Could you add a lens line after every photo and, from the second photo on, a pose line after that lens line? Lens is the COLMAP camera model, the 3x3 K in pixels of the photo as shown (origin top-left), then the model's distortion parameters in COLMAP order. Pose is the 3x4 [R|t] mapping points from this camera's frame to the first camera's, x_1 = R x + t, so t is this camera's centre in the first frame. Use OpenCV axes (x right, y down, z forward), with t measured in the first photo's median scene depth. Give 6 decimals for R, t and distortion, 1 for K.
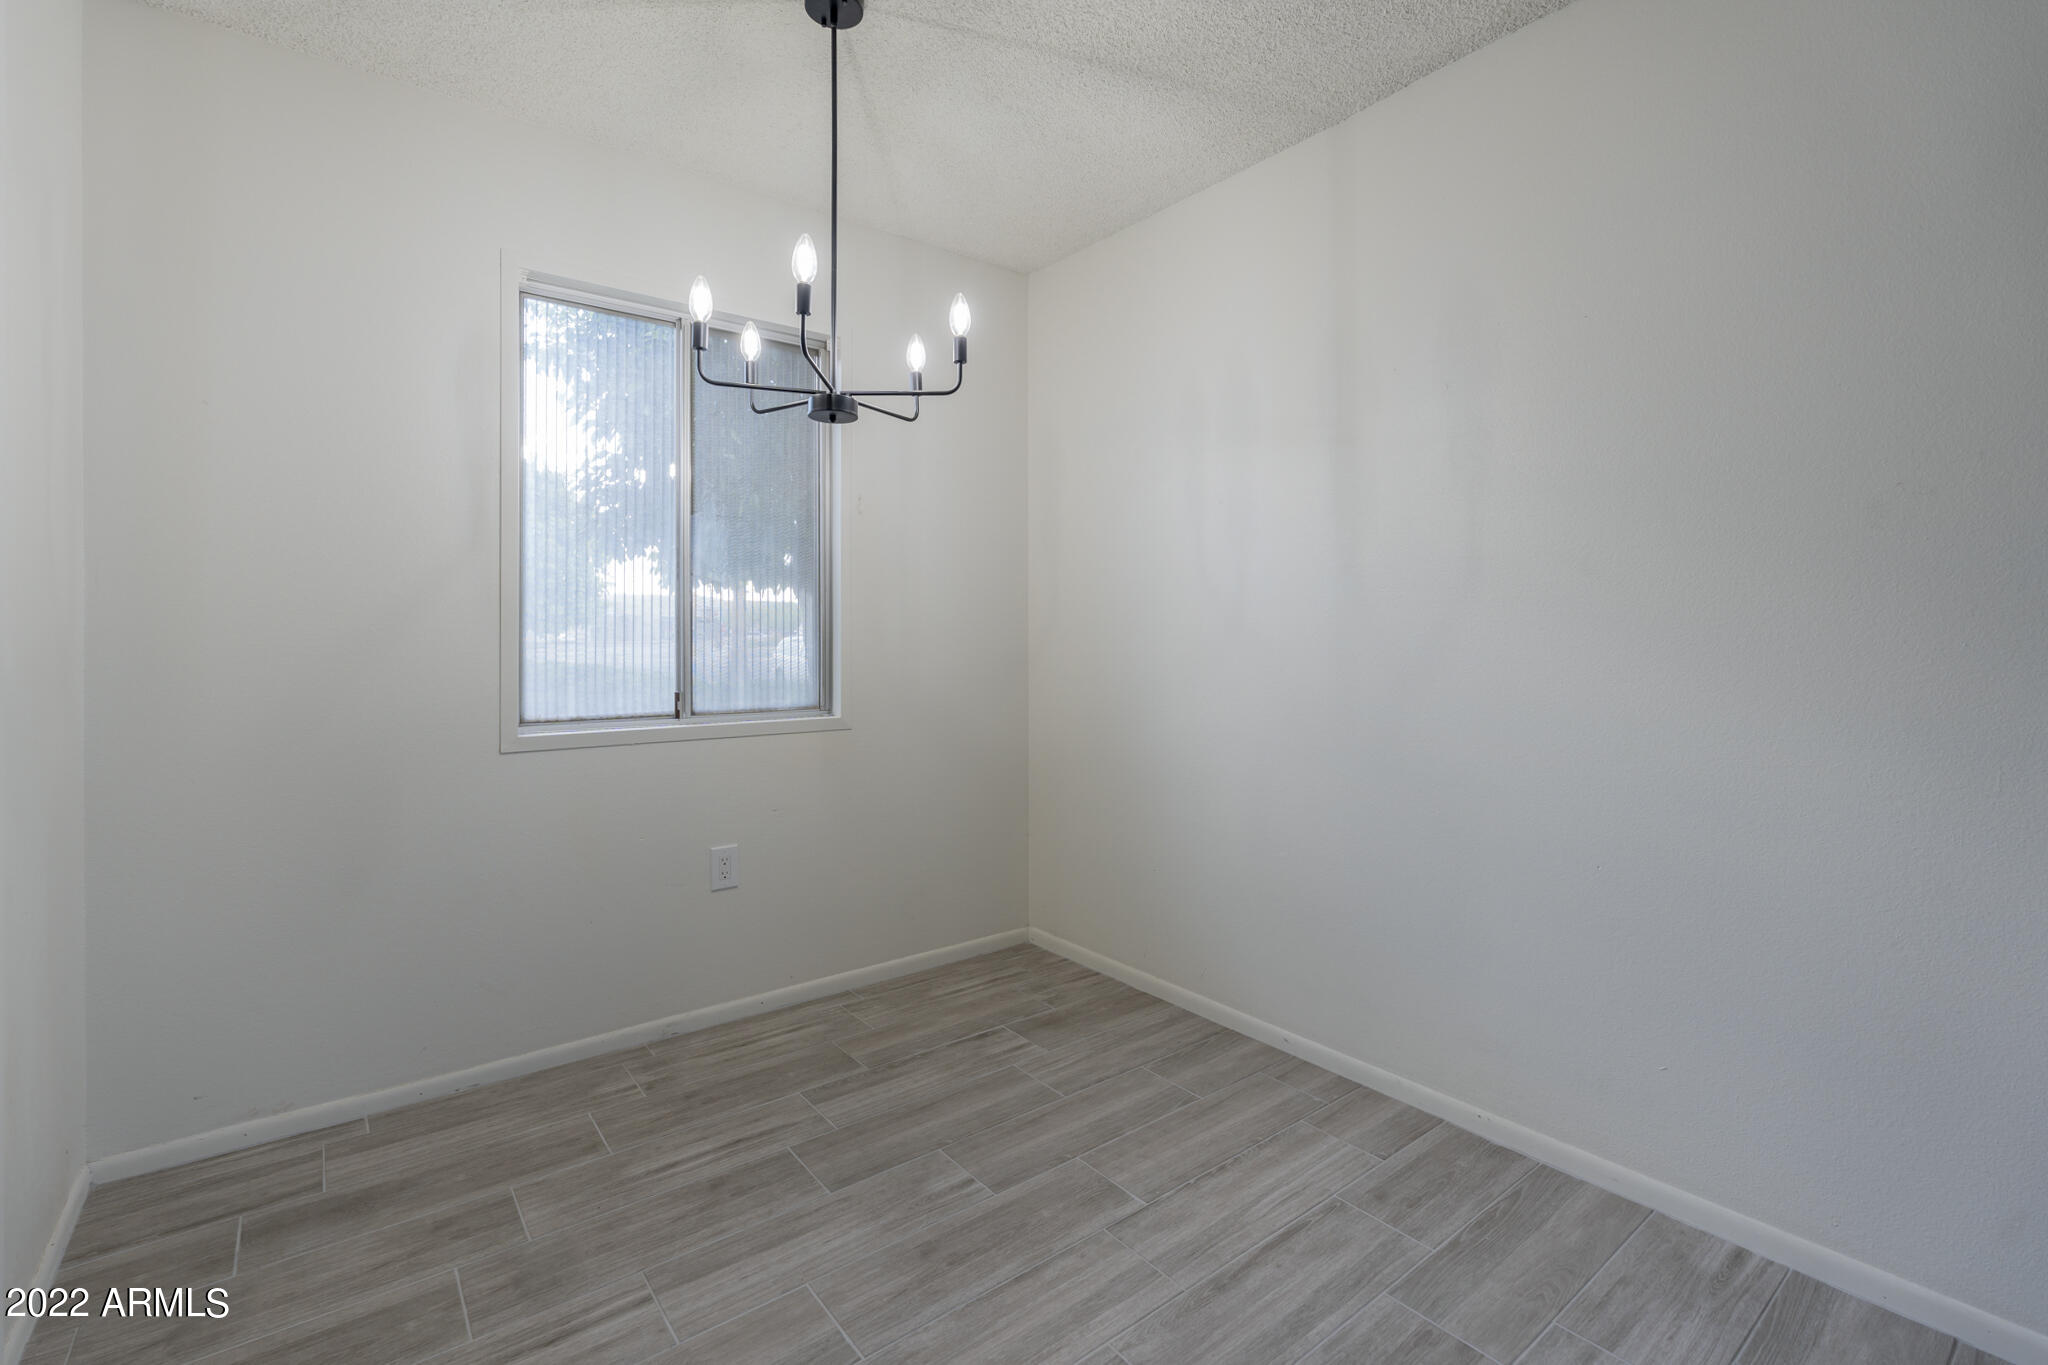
lens RADIAL K [[927.4, 0, 1025.1], [0, 927.4, 637.7], [0, 0, 1]] dist [-0.001456, 0.000051]
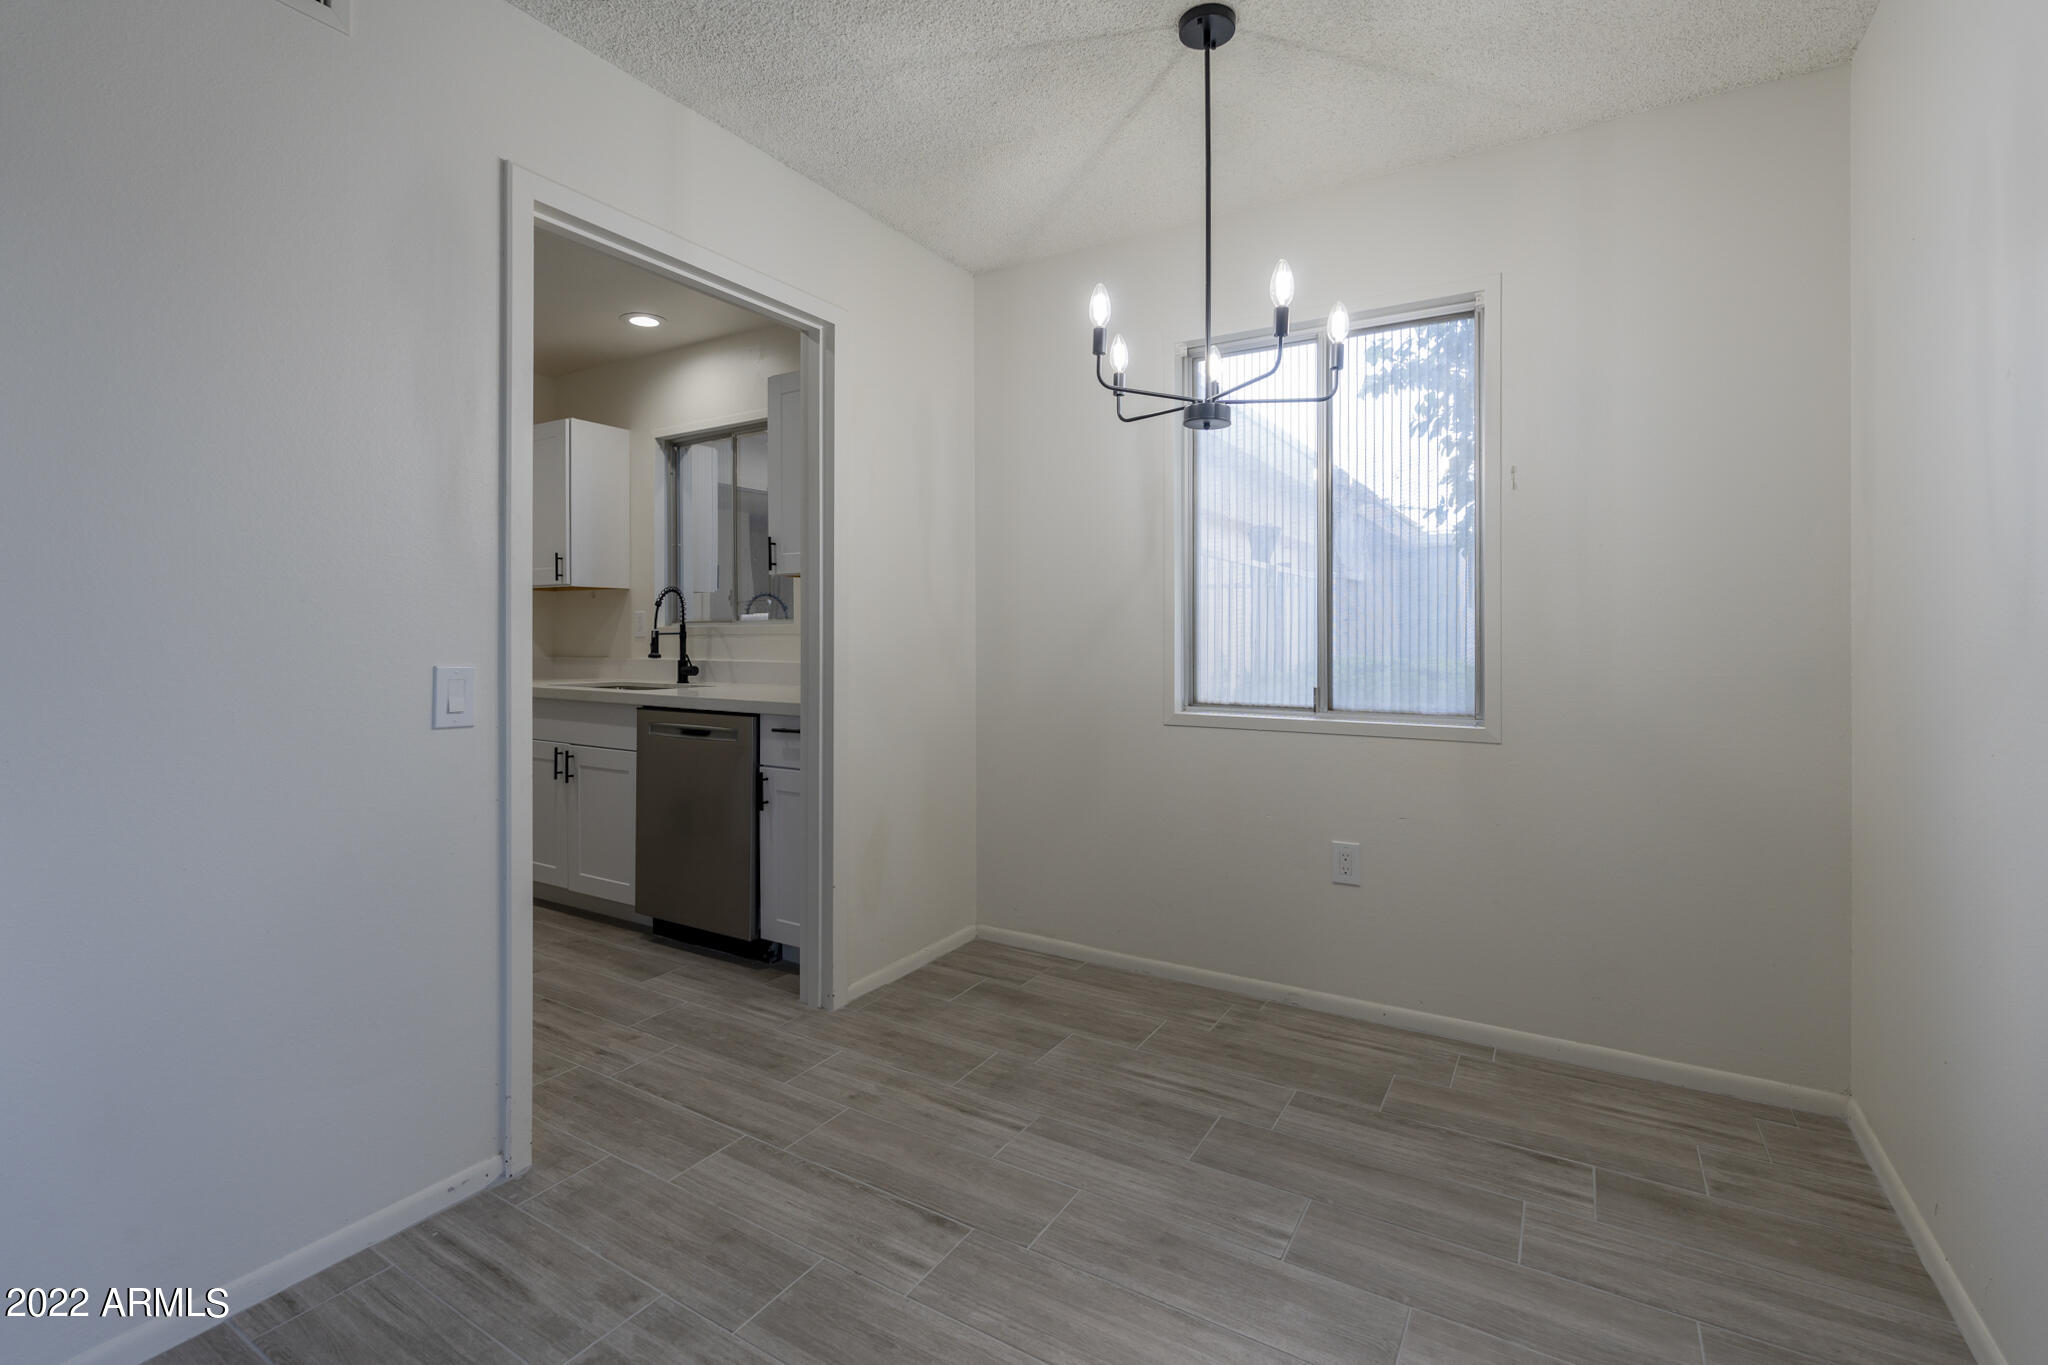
lens RADIAL K [[927.4, 0, 1025.1], [0, 927.4, 637.7], [0, 0, 1]] dist [-0.001456, 0.000051]
pose [[0.342497, 0.004341, -0.939509, 0.580117], [-0.003552, 0.999988, 0.003325, -0.000517], [0.939512, 0.002199, 0.342509, 0.371718]]
